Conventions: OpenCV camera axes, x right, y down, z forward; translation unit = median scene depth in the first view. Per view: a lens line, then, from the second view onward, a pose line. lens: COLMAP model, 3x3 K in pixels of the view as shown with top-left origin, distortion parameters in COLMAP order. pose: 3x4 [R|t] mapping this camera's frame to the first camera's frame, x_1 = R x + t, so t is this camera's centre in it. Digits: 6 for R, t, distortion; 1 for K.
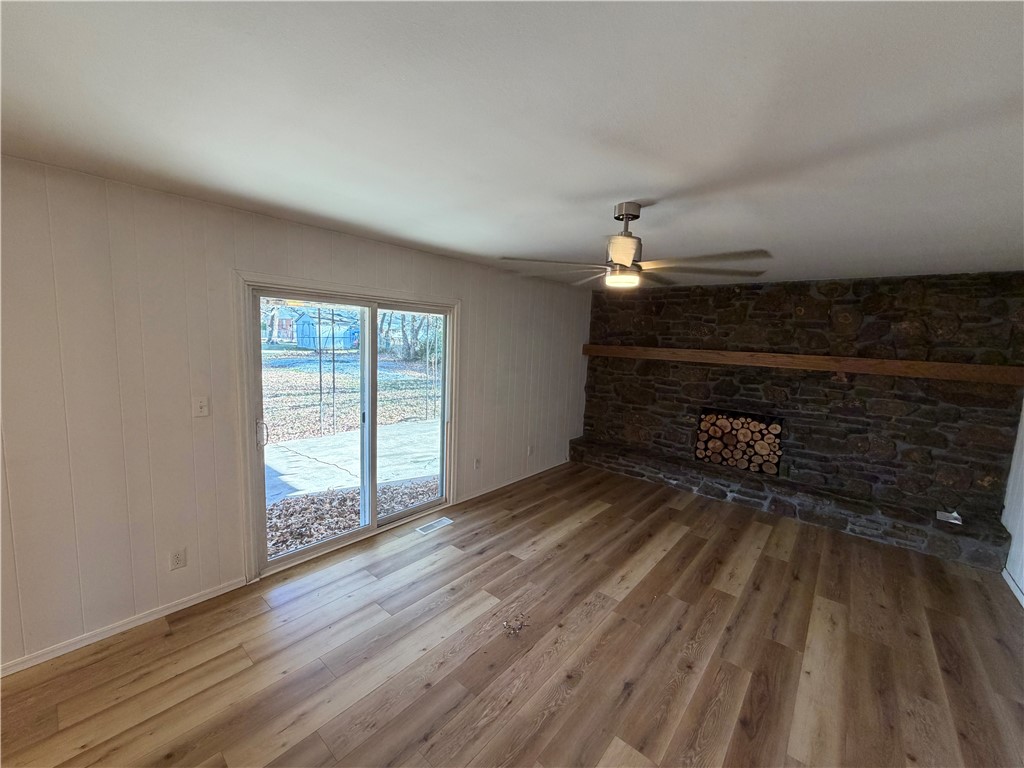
lens RADIAL K [[406.7, 0, 508.7], [0, 406.7, 385.1], [0, 0, 1]] dist [-0.000790, -0.000169]
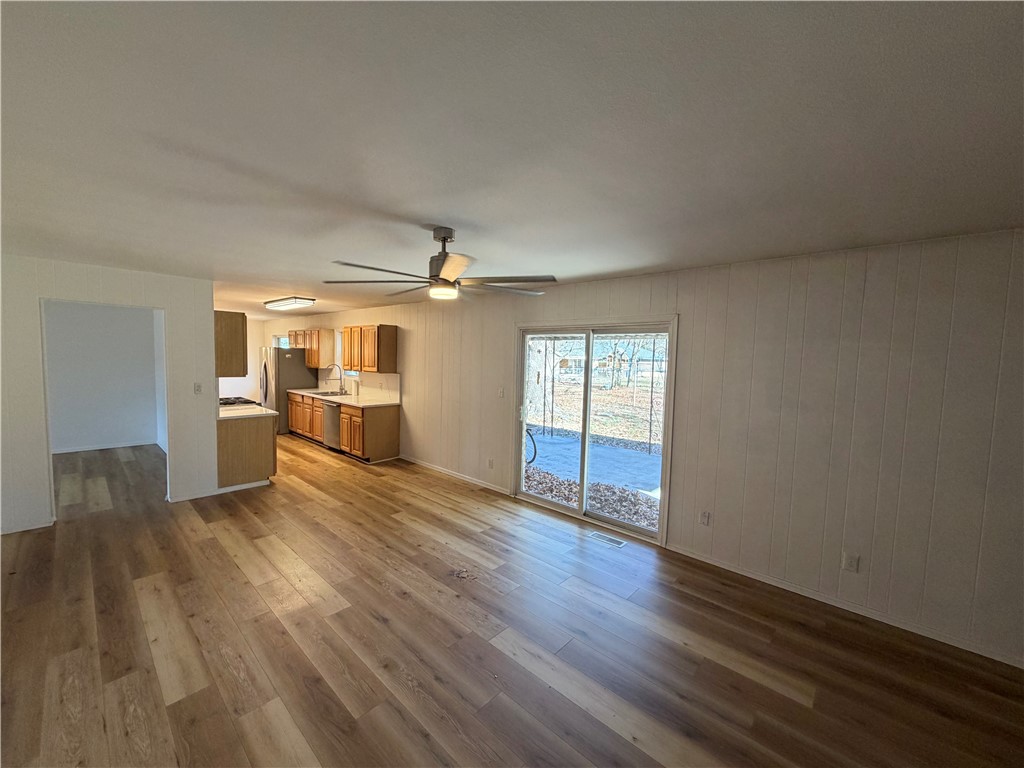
lens RADIAL K [[406.7, 0, 508.7], [0, 406.7, 385.1], [0, 0, 1]] dist [-0.000790, -0.000169]
pose [[-0.041014, 0.027877, -0.998770, 0.765066], [-0.140896, 0.989461, 0.033403, -0.033726], [0.989174, 0.142093, -0.036654, 0.672484]]
